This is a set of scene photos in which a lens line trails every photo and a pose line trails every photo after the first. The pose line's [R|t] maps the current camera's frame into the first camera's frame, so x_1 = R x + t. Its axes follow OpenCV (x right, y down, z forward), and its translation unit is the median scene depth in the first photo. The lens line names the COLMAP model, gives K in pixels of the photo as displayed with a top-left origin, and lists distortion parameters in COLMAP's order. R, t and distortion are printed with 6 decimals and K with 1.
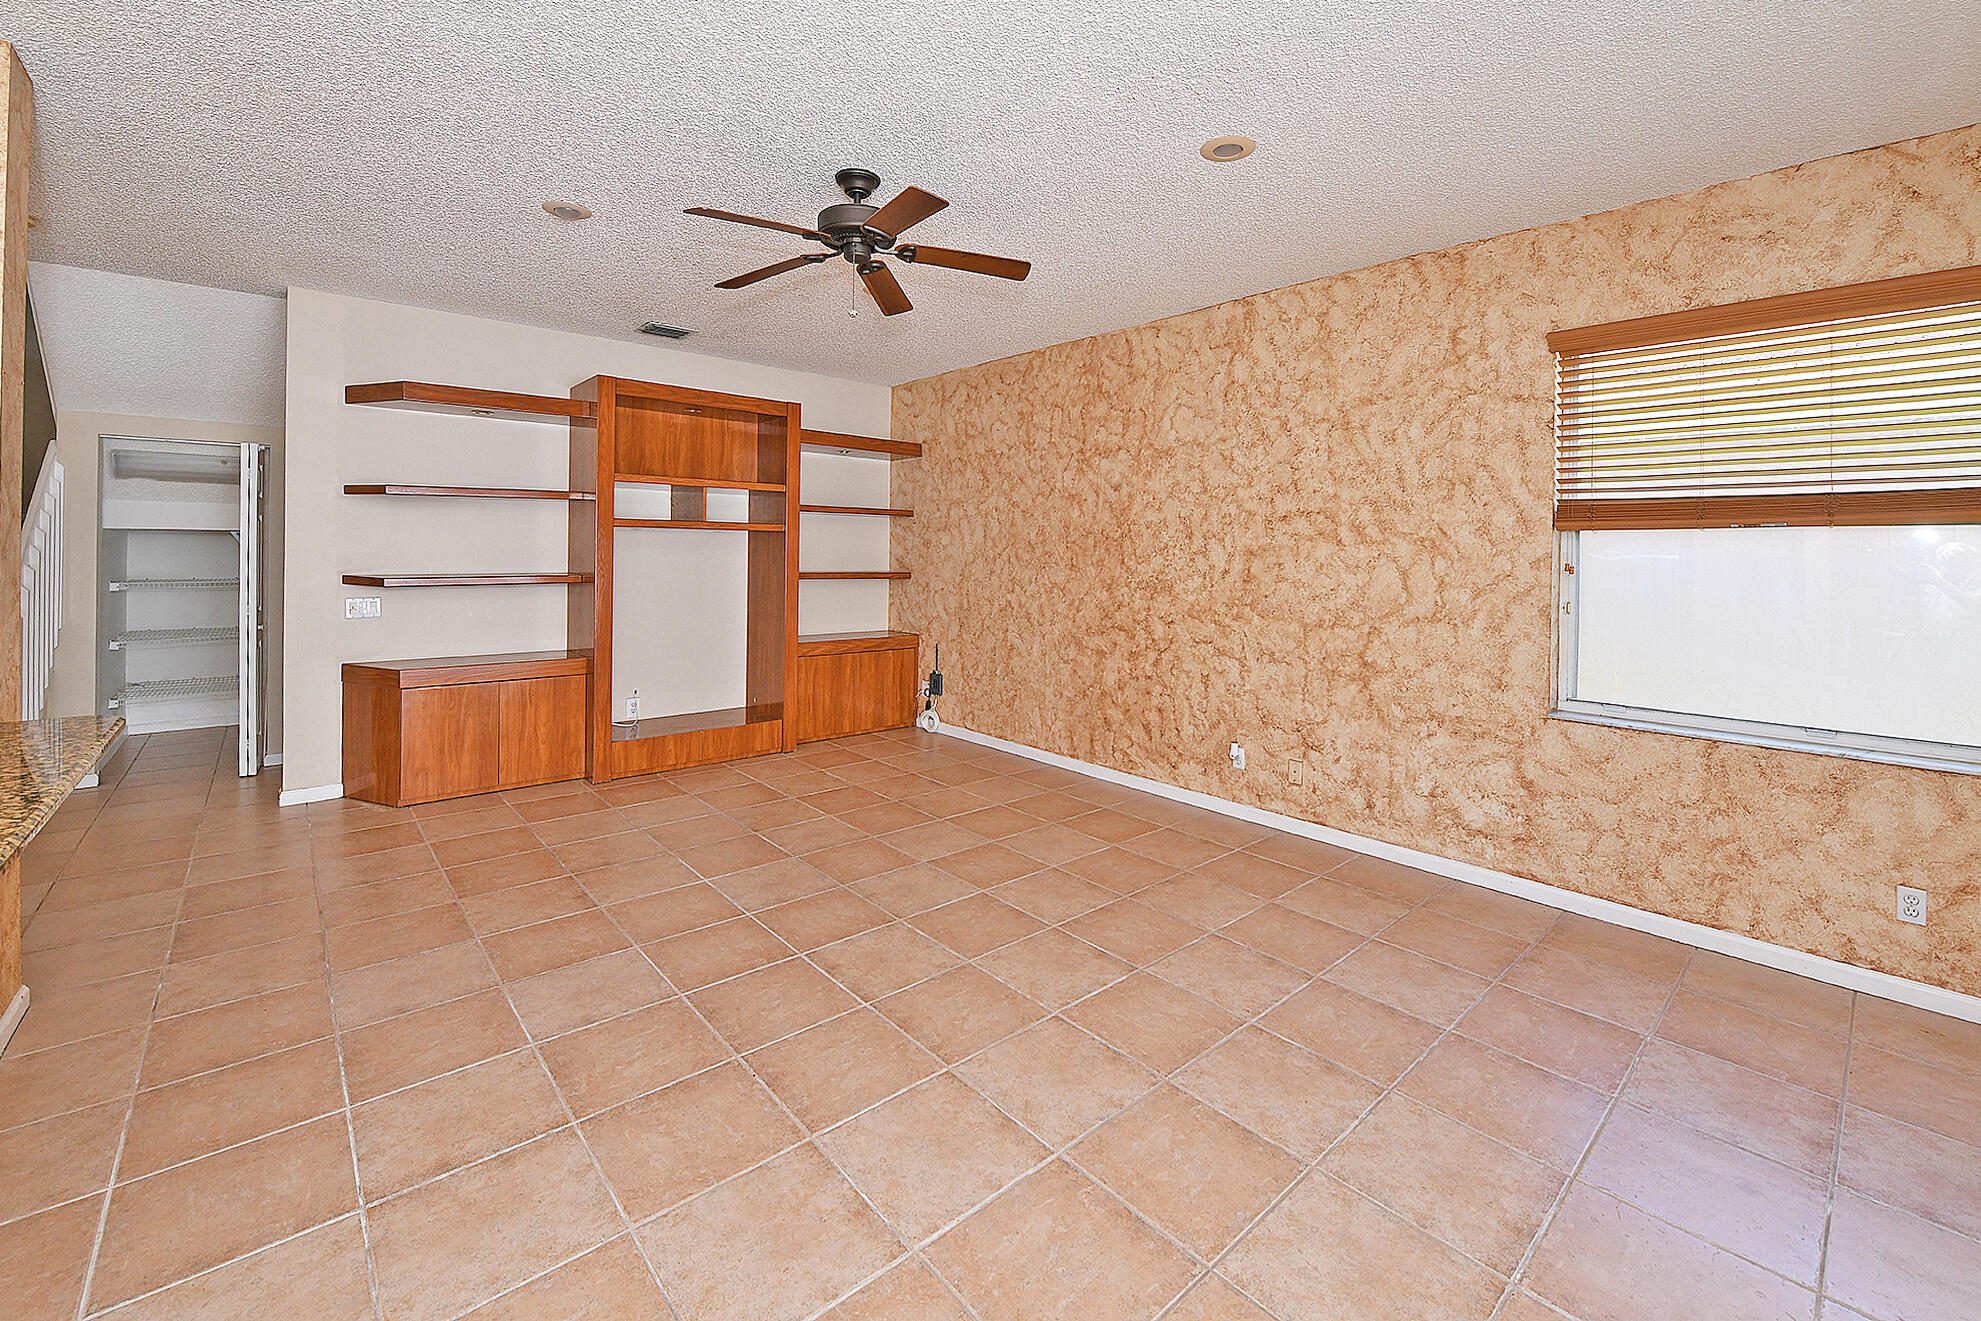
lens RADIAL K [[810.8, 0, 1045.8], [0, 810.8, 554.8], [0, 0, 1]] dist [-0.011834, -0.002832]
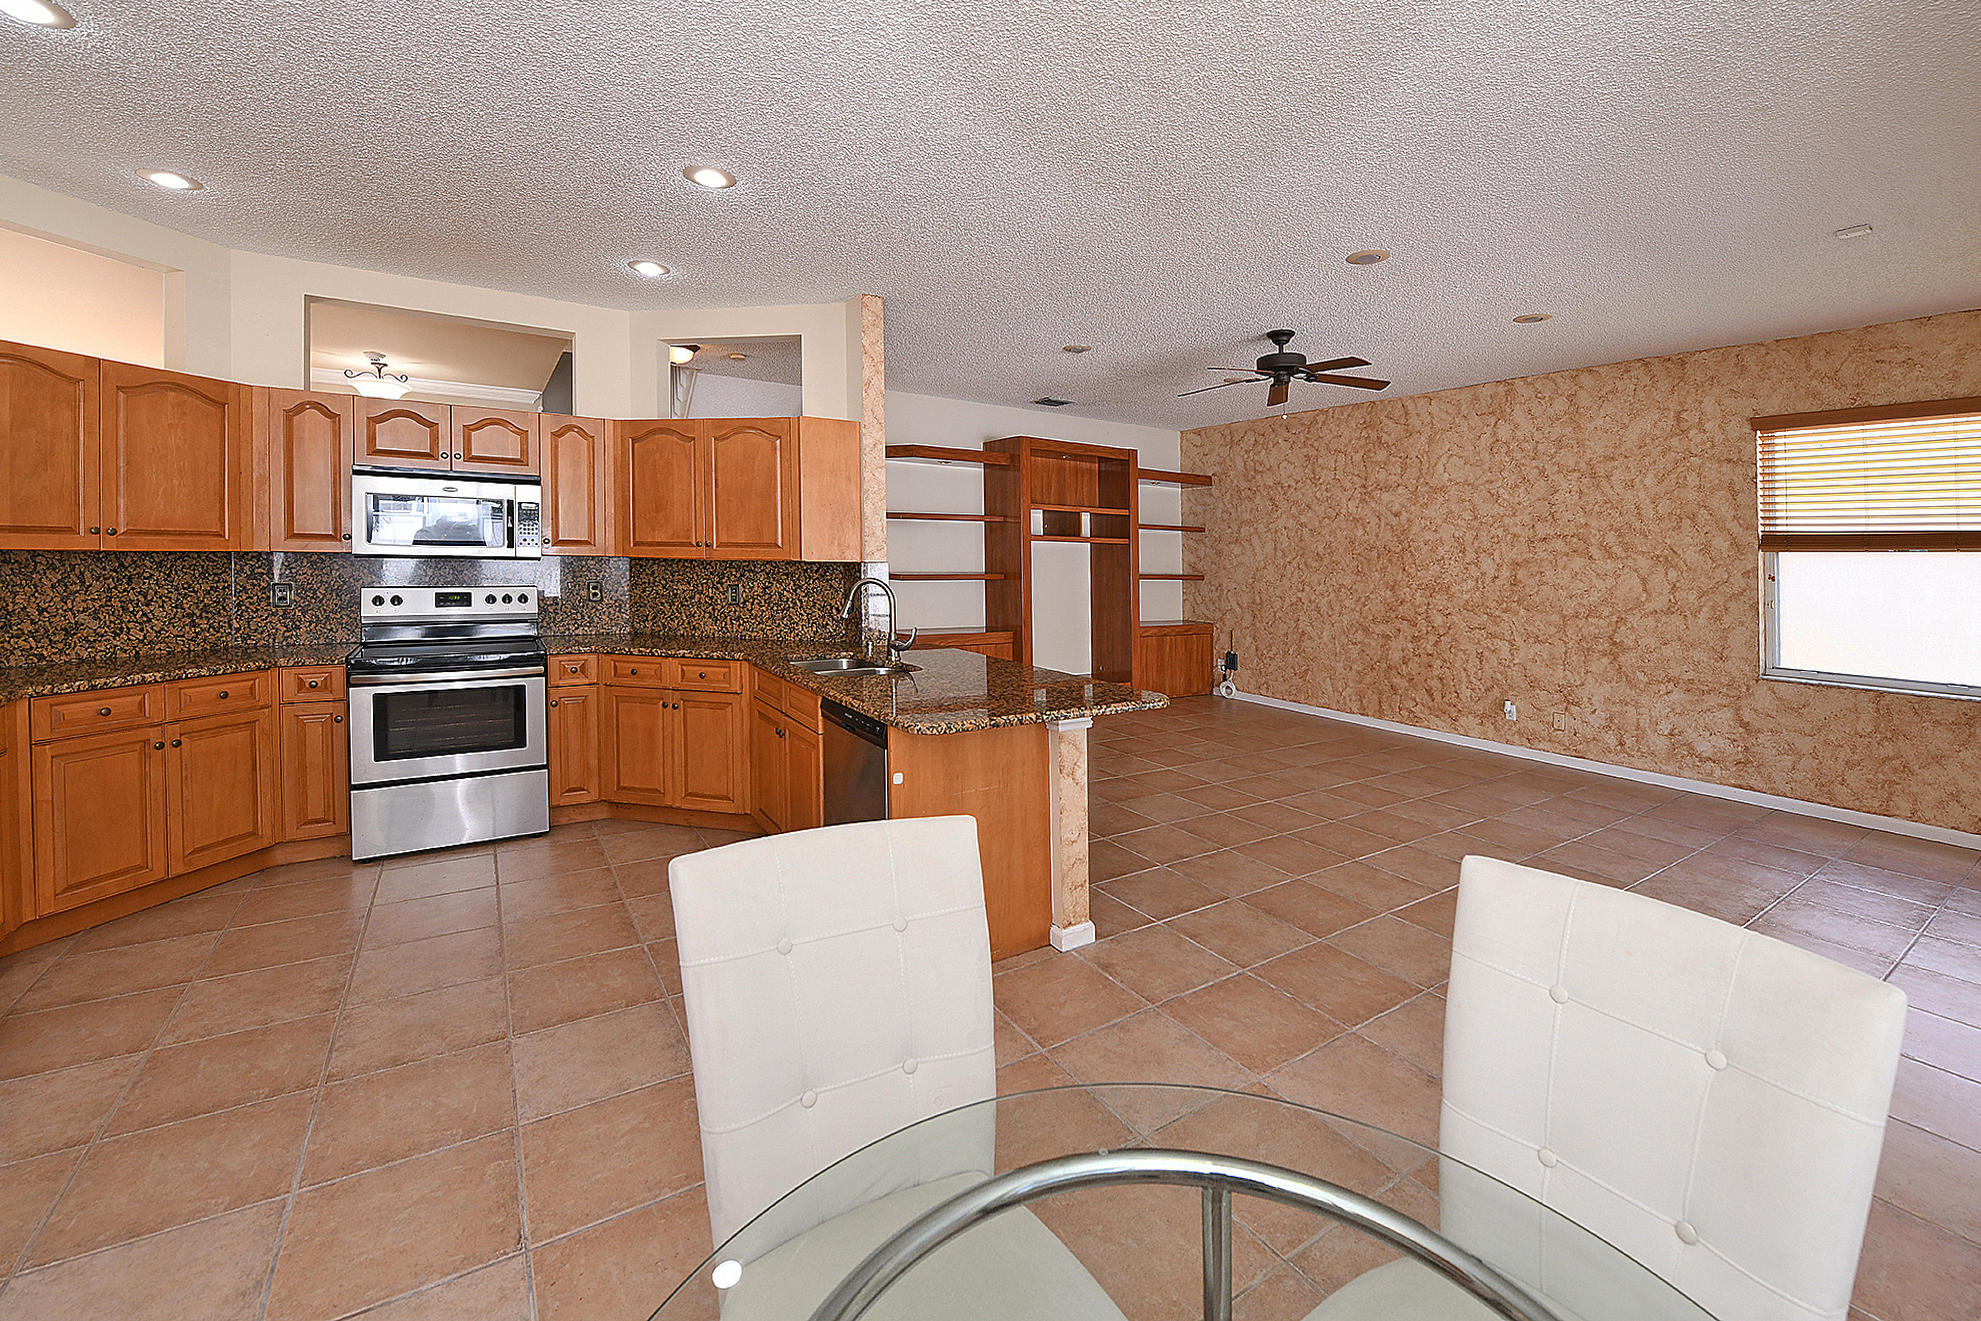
lens RADIAL K [[810.8, 0, 1055.0], [0, 810.8, 517.4], [0, 0, 1]] dist [-0.011834, -0.002832]
pose [[0.990360, 0.001667, -0.138509, -0.344974], [-0.008737, 0.998689, -0.050447, -0.004817], [0.138243, 0.051171, 0.989076, -0.491726]]
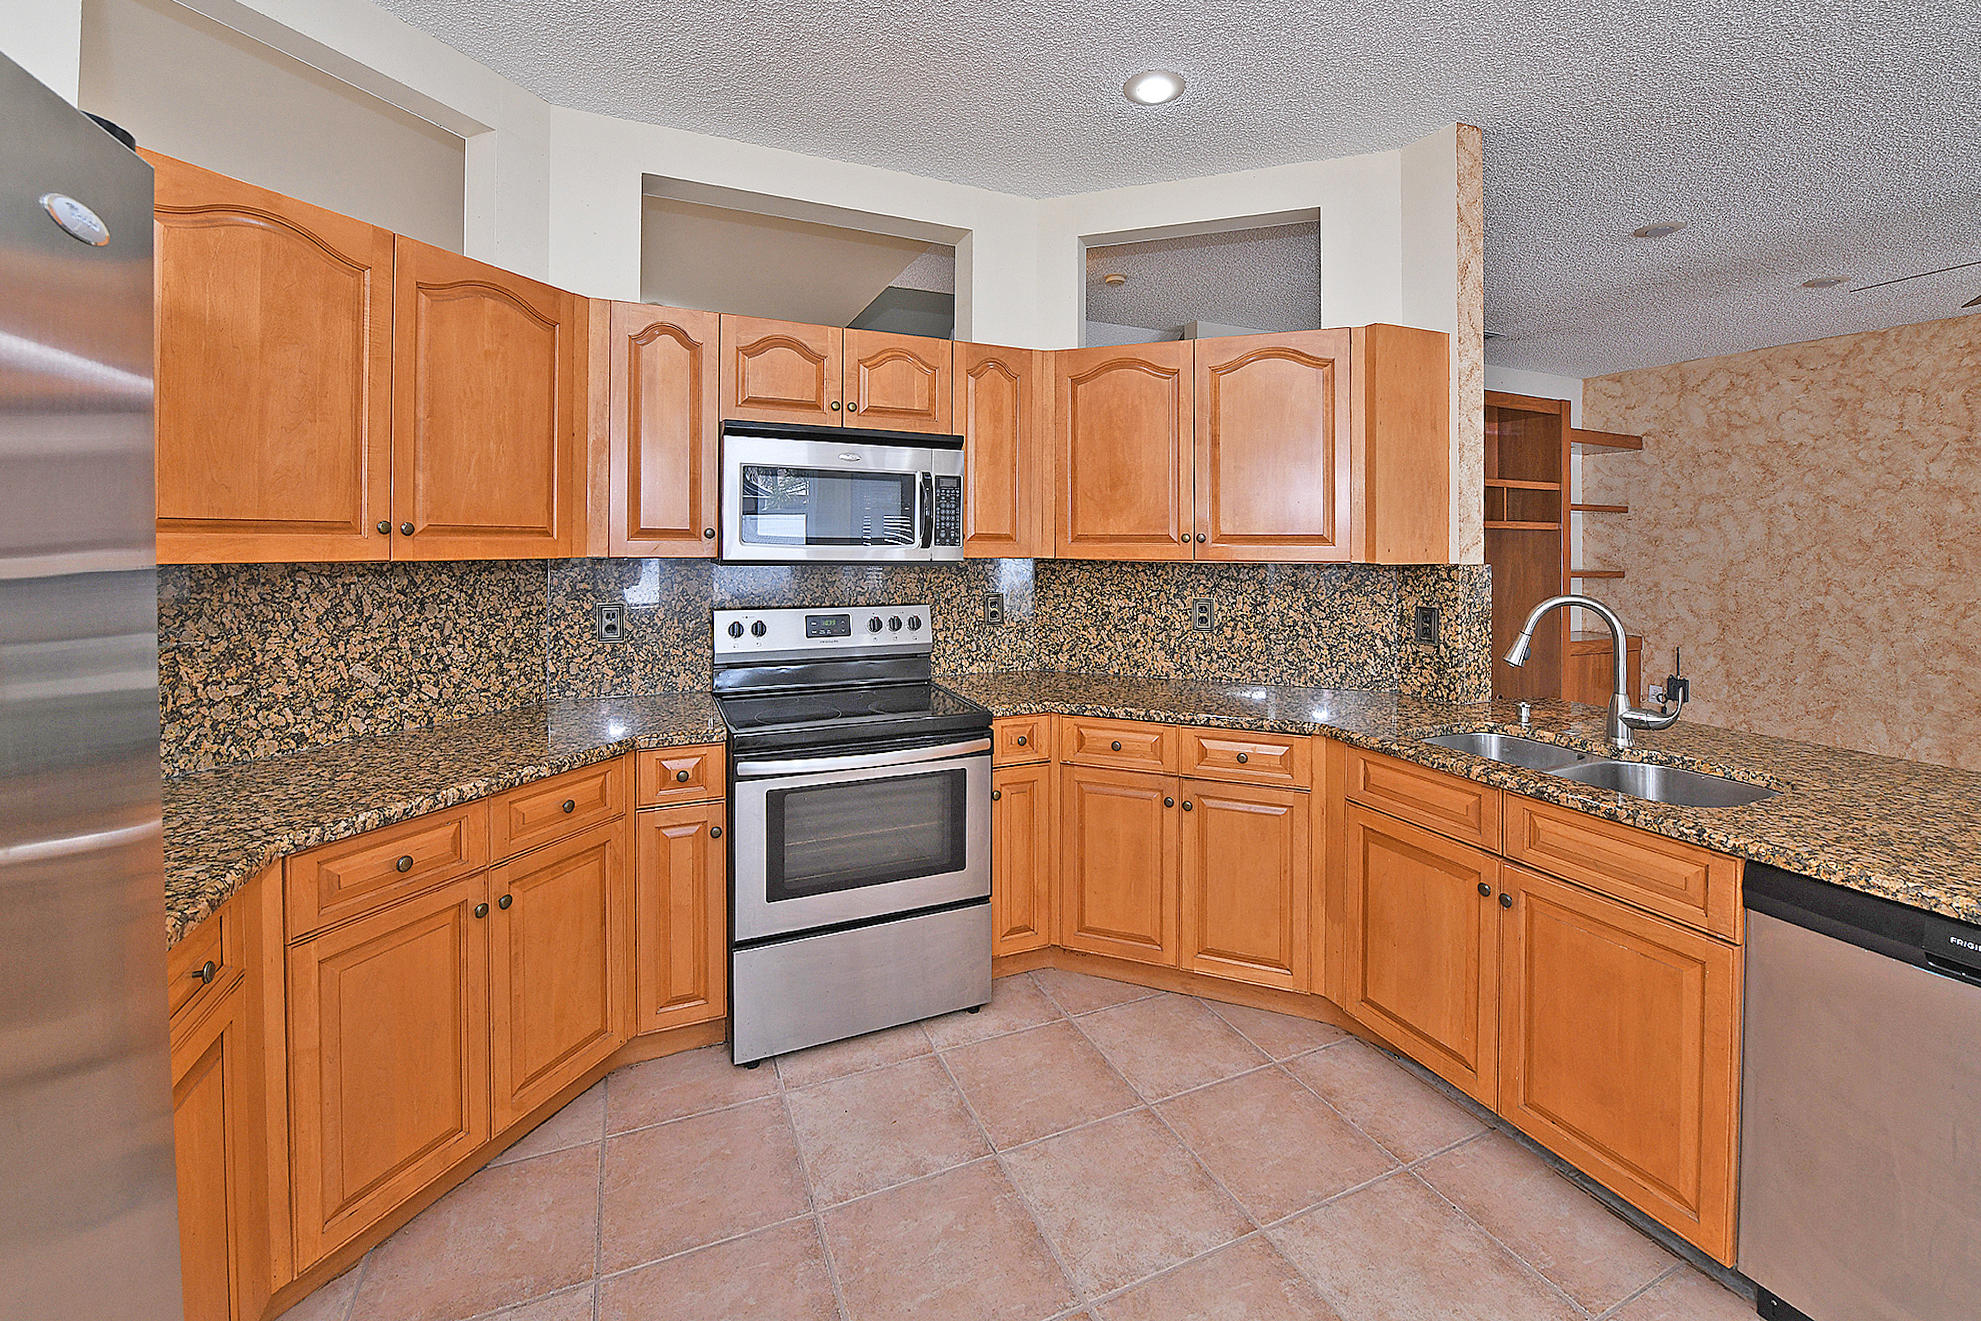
lens RADIAL K [[810.8, 0, 1019.2], [0, 810.8, 511.2], [0, 0, 1]] dist [-0.011834, -0.002832]
pose [[0.947867, -0.013715, -0.318370, -0.836542], [-0.000048, 0.999067, -0.043181, -0.012293], [0.318665, 0.040945, 0.946983, -0.203101]]
